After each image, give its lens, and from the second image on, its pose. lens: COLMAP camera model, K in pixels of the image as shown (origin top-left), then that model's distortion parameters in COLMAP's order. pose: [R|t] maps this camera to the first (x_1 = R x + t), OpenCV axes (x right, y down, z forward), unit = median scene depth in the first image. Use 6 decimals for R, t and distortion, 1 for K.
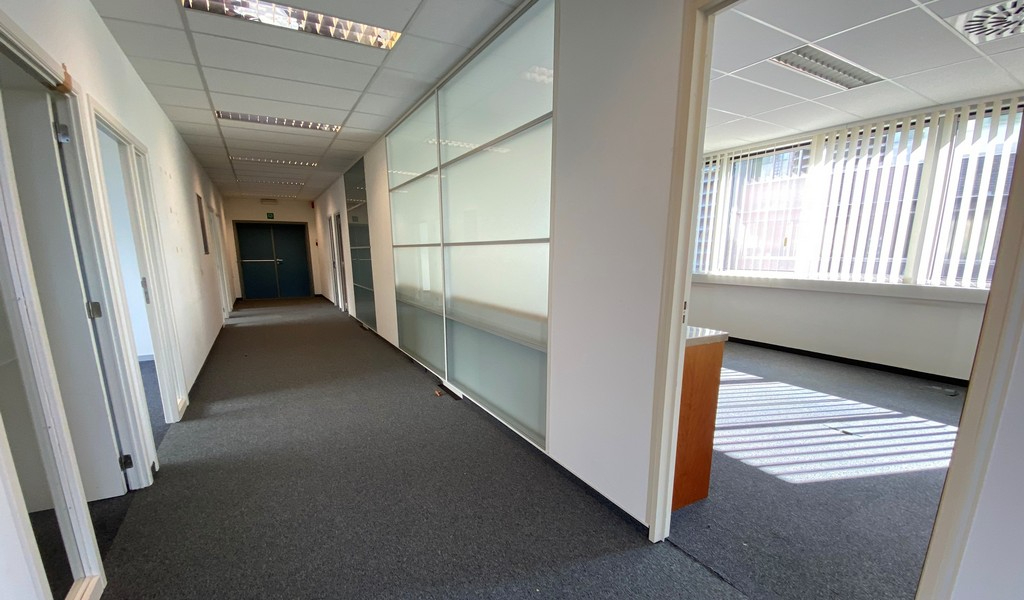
lens RADIAL K [[419.9, 0, 508.5], [0, 419.9, 339.9], [0, 0, 1]] dist [0.002757, -0.013511]
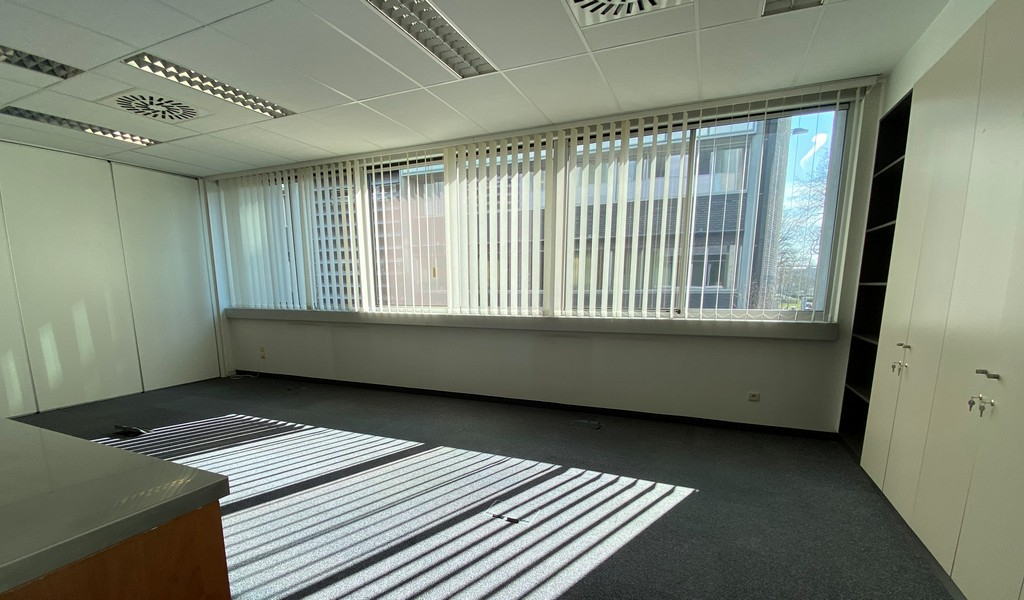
lens RADIAL K [[419.9, 0, 508.5], [0, 419.9, 339.9], [0, 0, 1]] dist [0.002757, -0.013511]
pose [[0.781800, -0.074150, 0.619105, 0.298603], [0.125420, 0.991311, -0.039651, -0.054868], [-0.610785, 0.108647, 0.784307, 0.314200]]
